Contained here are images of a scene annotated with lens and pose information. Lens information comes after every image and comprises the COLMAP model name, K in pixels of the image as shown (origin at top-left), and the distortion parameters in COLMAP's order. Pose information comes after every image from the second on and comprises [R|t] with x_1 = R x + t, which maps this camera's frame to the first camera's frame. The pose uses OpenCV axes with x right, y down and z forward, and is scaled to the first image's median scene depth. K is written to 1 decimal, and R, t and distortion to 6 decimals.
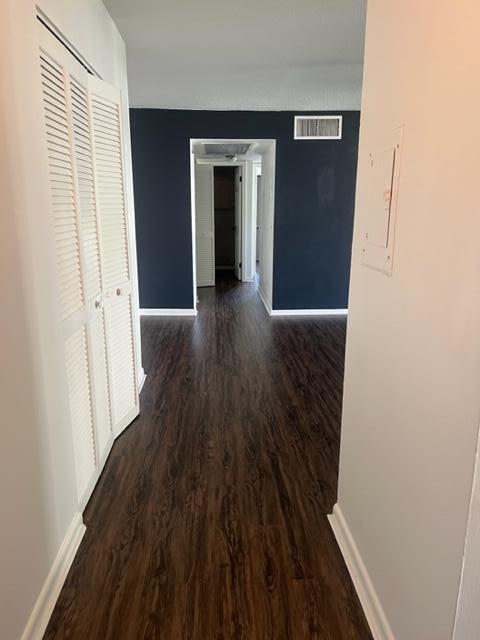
lens RADIAL K [[478.4, 0, 239.0], [0, 478.4, 324.9], [0, 0, 1]] dist [0.058057, -0.070500]
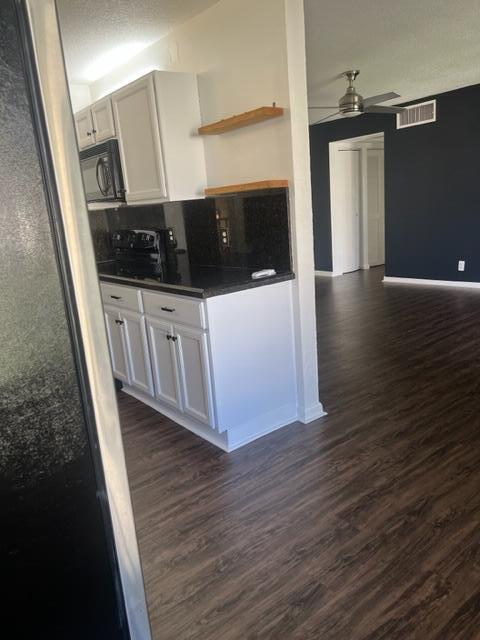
lens RADIAL K [[486.5, 0, 240.0], [0, 486.5, 320.0], [0, 0, 1]] dist [0.060714, -0.064374]
pose [[0.573605, 0.144622, -0.806264, 0.911013], [-0.126549, 0.988119, 0.087210, 0.009379], [0.809298, 0.052008, 0.585092, 0.035644]]
